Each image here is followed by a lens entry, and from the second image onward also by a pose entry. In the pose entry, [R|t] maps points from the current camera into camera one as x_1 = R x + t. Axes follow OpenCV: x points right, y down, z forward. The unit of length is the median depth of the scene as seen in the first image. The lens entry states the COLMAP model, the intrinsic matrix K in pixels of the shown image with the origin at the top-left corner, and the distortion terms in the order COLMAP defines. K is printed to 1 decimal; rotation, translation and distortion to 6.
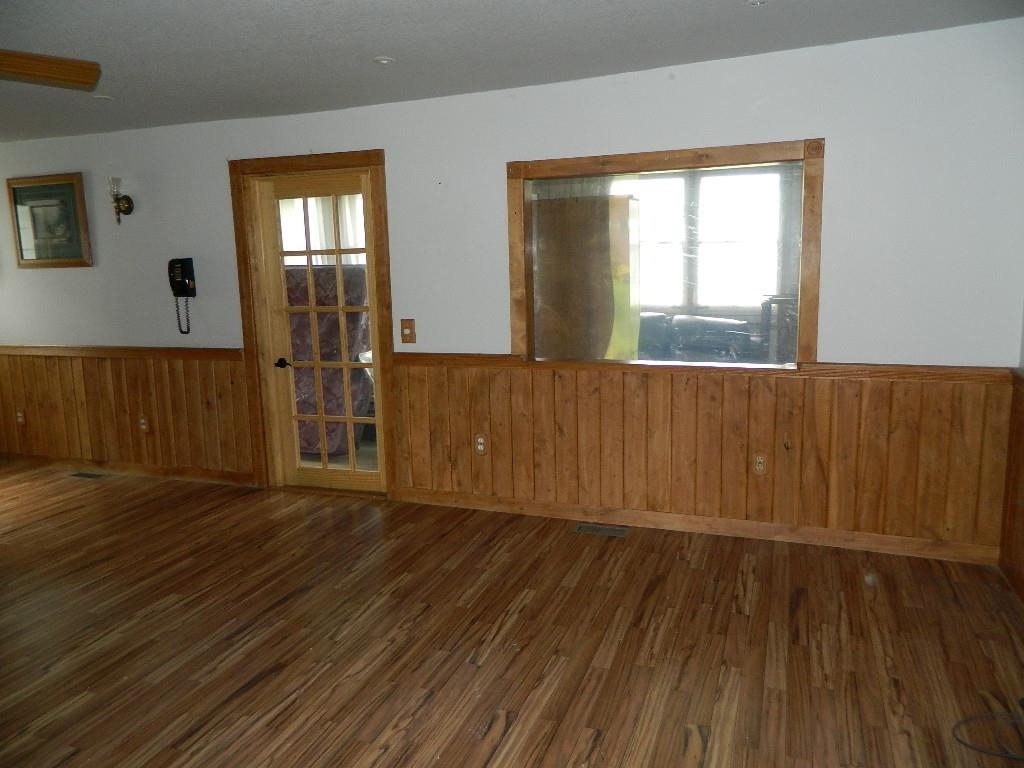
lens RADIAL K [[763.6, 0, 510.1], [0, 763.6, 381.0], [0, 0, 1]] dist [0.001237, 0.003360]
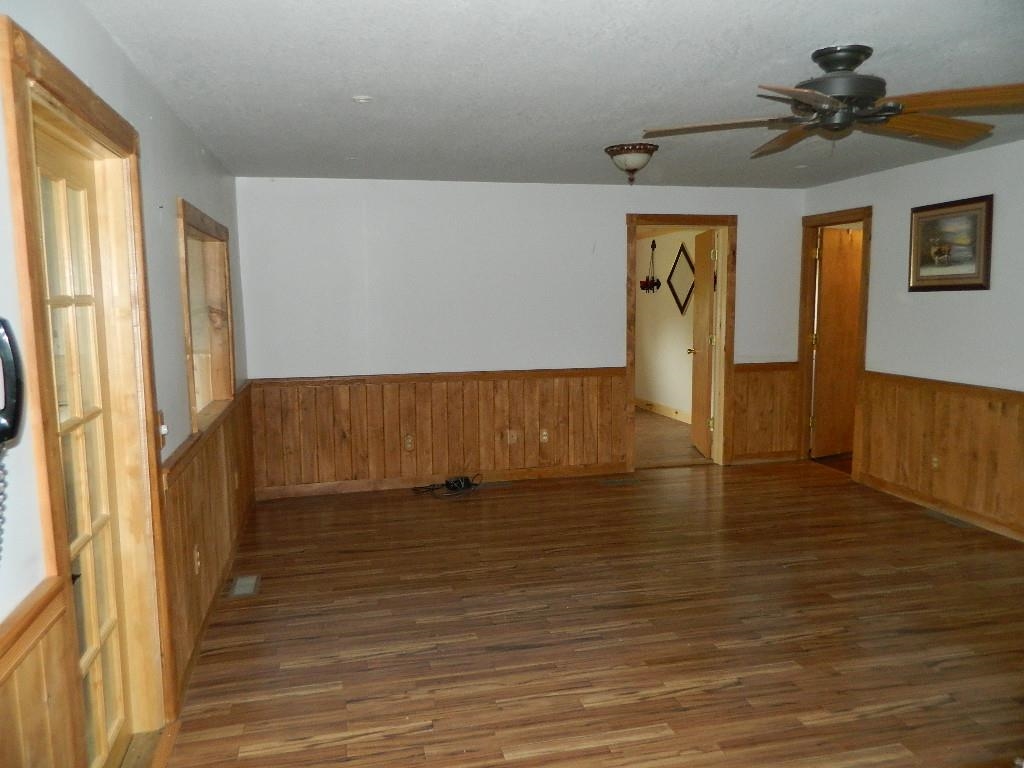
lens RADIAL K [[763.6, 0, 510.0], [0, 763.6, 384.4], [0, 0, 1]] dist [0.001237, 0.003360]
pose [[-0.565453, -0.058550, 0.822699, -1.108447], [0.162403, 0.970045, 0.180658, -0.230846], [-0.808633, 0.235762, -0.539007, 1.505716]]
